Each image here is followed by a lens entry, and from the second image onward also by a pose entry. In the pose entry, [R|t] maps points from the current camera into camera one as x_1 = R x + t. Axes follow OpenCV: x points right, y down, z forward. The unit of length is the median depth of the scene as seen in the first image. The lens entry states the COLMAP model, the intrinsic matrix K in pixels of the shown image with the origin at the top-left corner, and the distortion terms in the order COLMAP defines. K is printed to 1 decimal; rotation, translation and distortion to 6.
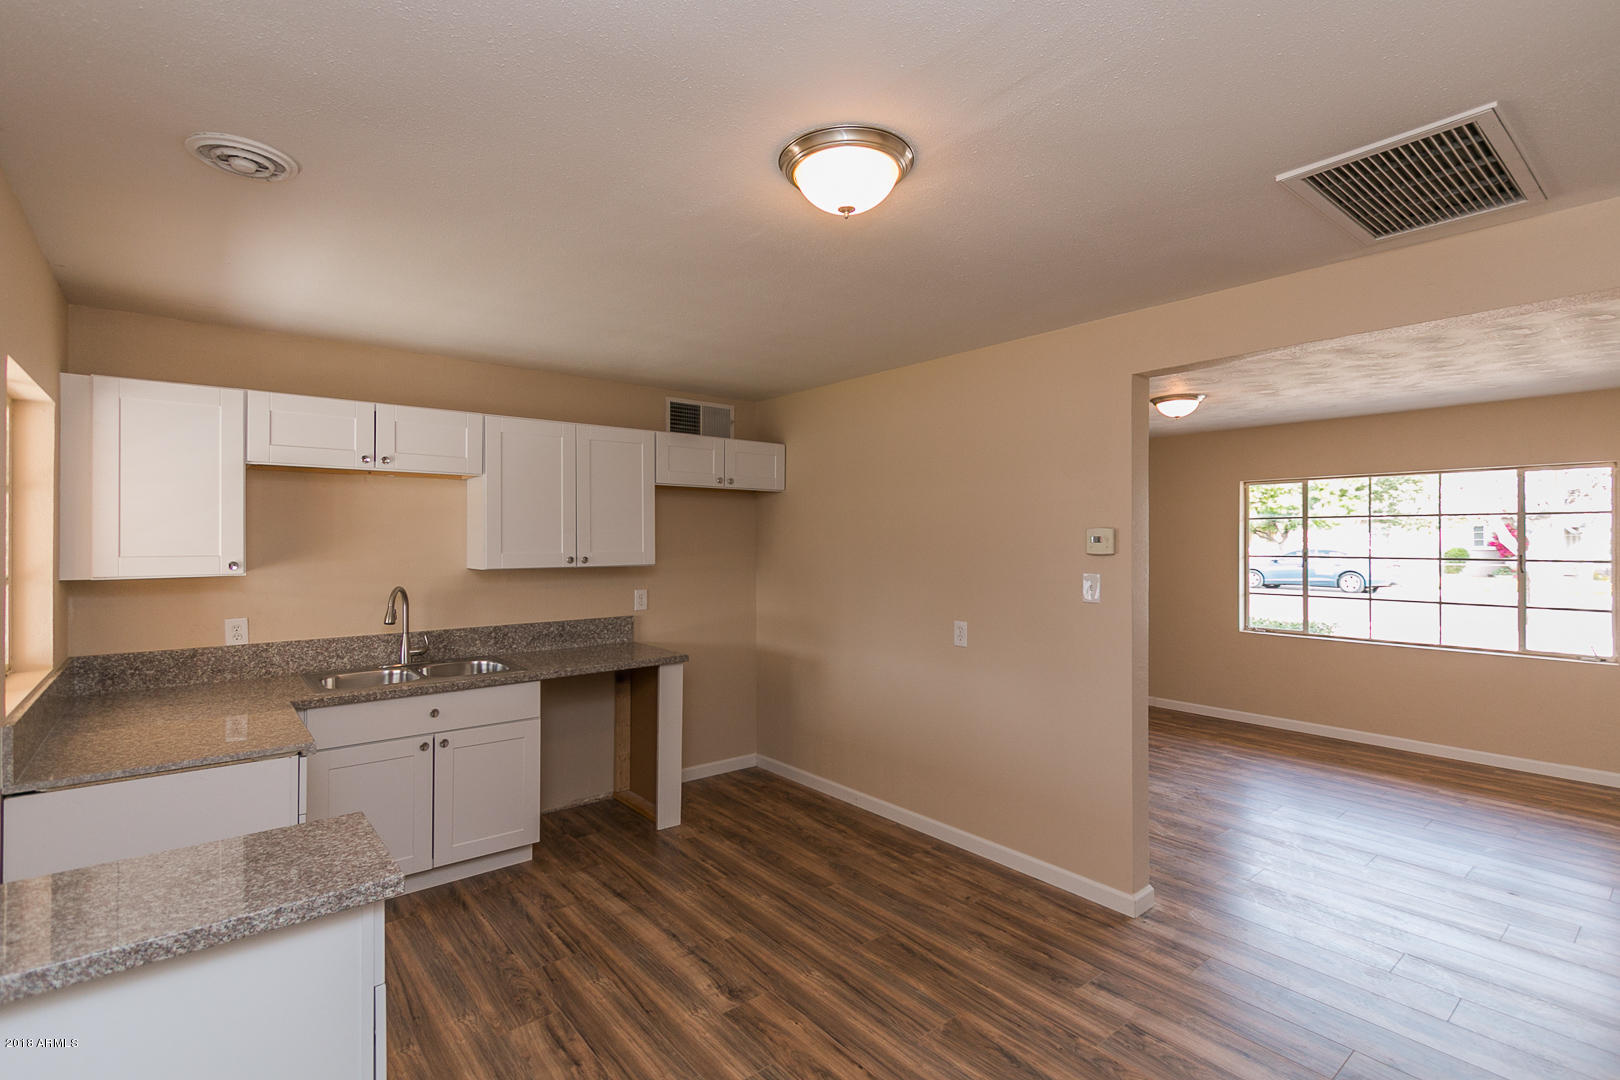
lens RADIAL K [[739.6, 0, 782.9], [0, 739.6, 540.7], [0, 0, 1]] dist [0.006065, -0.002759]
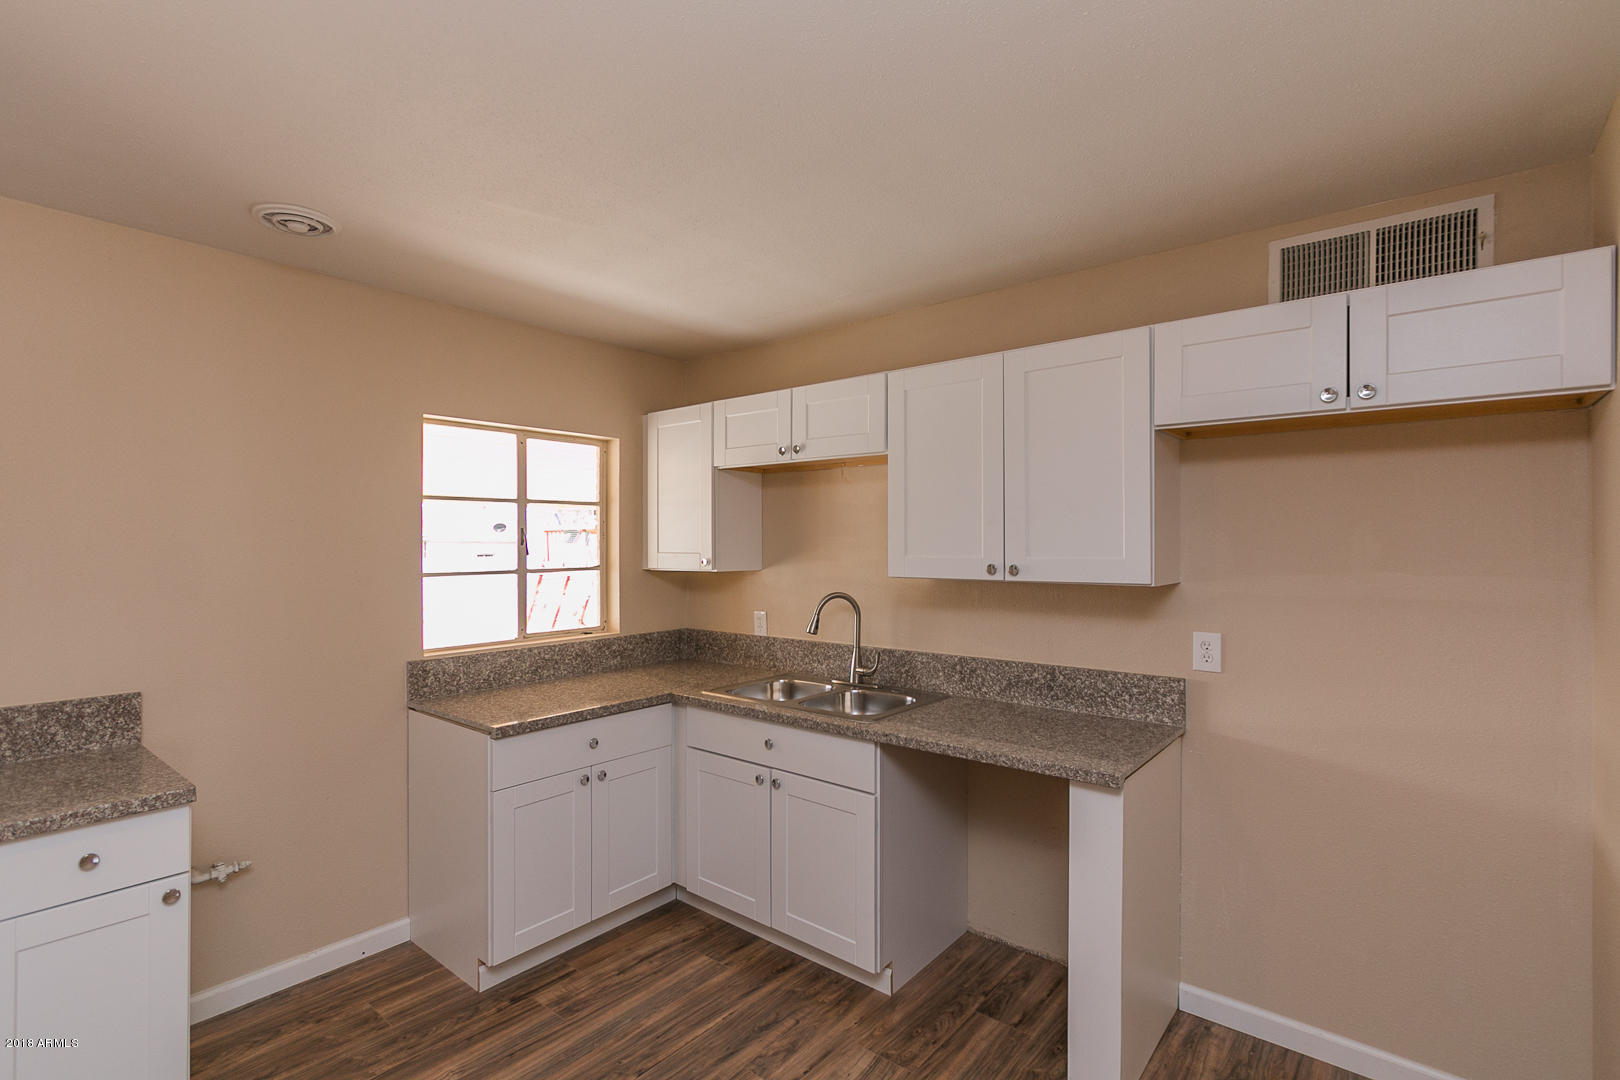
lens RADIAL K [[739.6, 0, 843.5], [0, 739.6, 550.6], [0, 0, 1]] dist [0.006065, -0.002759]
pose [[0.229738, 0.007710, -0.973222, 0.346369], [-0.001389, 0.999970, 0.007594, 0.006252], [0.973251, -0.000393, 0.229742, 0.842718]]
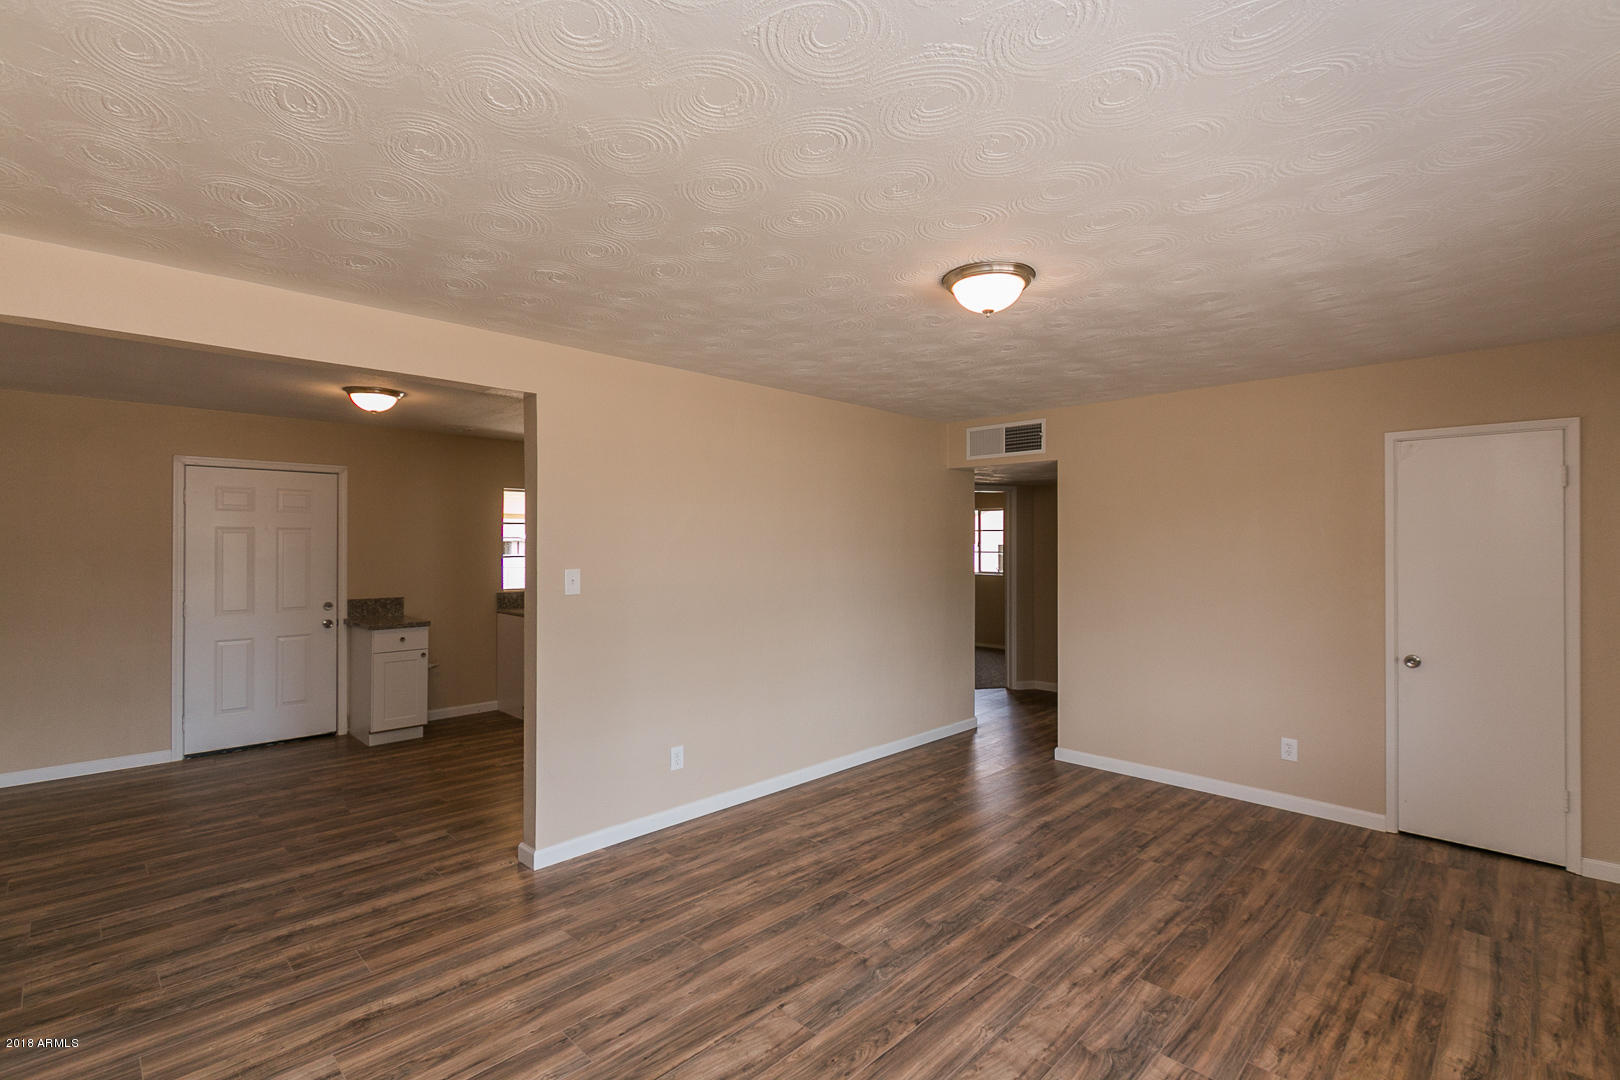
lens RADIAL K [[739.6, 0, 857.3], [0, 739.6, 542.8], [0, 0, 1]] dist [0.006065, -0.002759]
pose [[0.145964, 0.001057, -0.989289, 1.549258], [0.002538, 0.999996, 0.001443, 0.004916], [0.989287, -0.002721, 0.145960, 1.232668]]
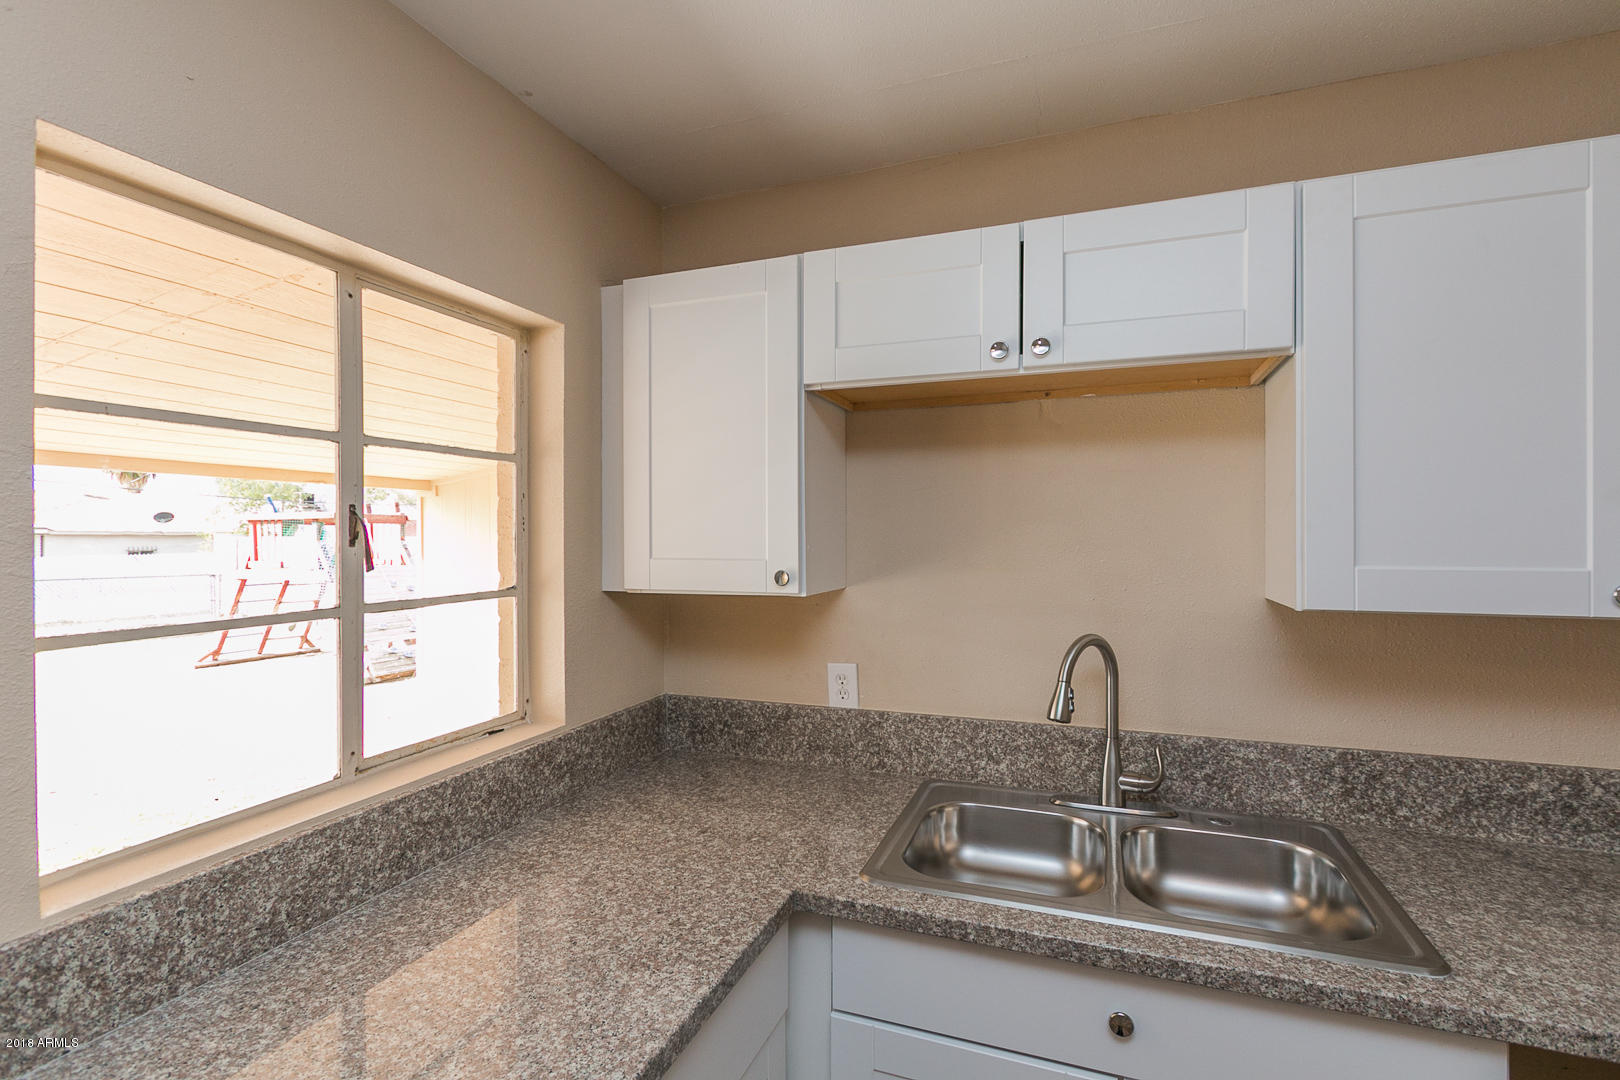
lens RADIAL K [[739.6, 0, 835.5], [0, 739.6, 530.5], [0, 0, 1]] dist [0.006065, -0.002759]
pose [[0.516629, -0.001856, -0.856207, -0.227075], [0.003961, 0.999992, 0.000222, -0.000557], [0.856200, -0.003506, 0.516633, 0.670523]]
